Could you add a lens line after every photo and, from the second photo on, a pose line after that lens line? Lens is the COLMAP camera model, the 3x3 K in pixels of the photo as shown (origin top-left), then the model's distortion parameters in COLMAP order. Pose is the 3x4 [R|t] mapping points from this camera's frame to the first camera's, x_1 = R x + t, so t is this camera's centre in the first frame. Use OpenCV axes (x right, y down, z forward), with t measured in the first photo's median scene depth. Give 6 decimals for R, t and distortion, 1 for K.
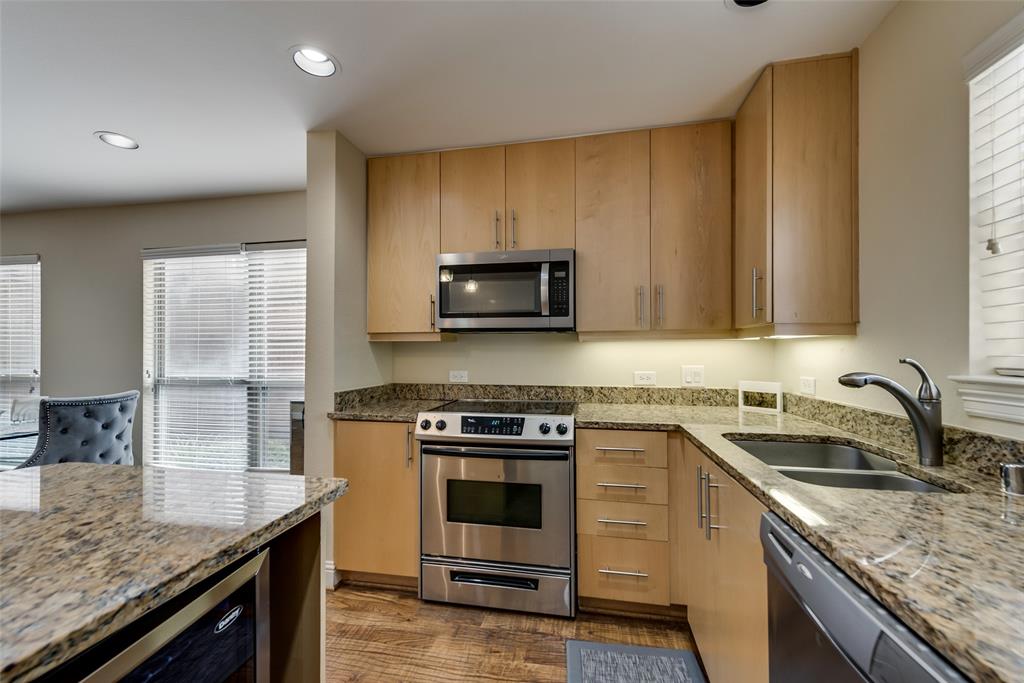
lens RADIAL K [[418.0, 0, 512.0], [0, 418.0, 341.5], [0, 0, 1]] dist [0.015191, -0.000193]
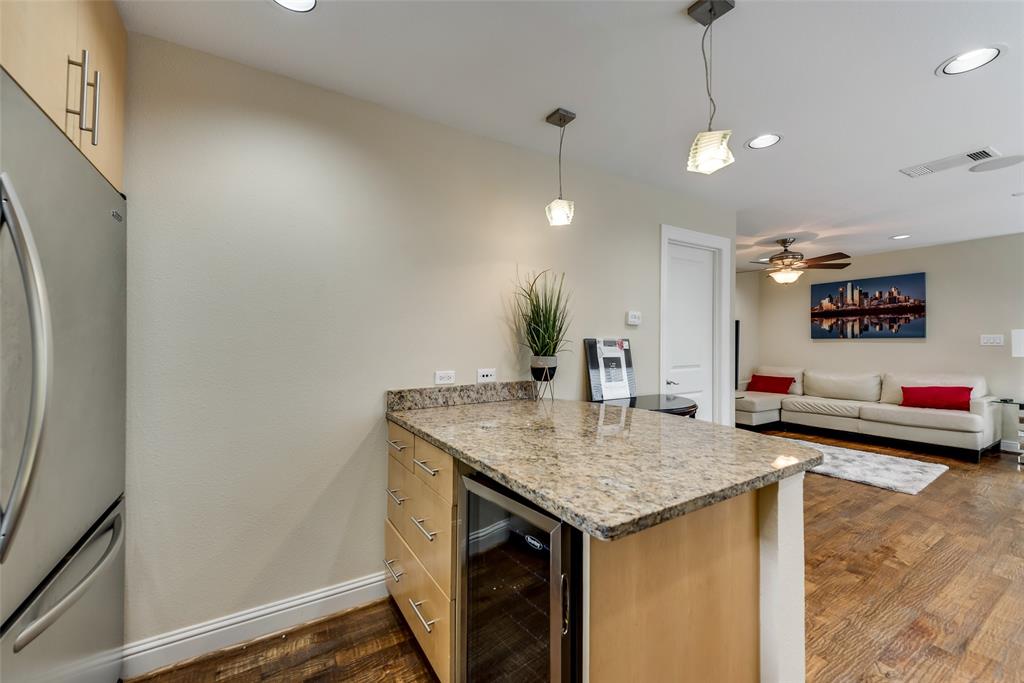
lens RADIAL K [[418.0, 0, 512.0], [0, 418.0, 341.5], [0, 0, 1]] dist [0.015191, -0.000193]
pose [[-0.733847, -0.003396, -0.679306, 0.307870], [0.006578, 0.999905, -0.012106, 0.028270], [0.679283, -0.013352, -0.733755, 2.001782]]
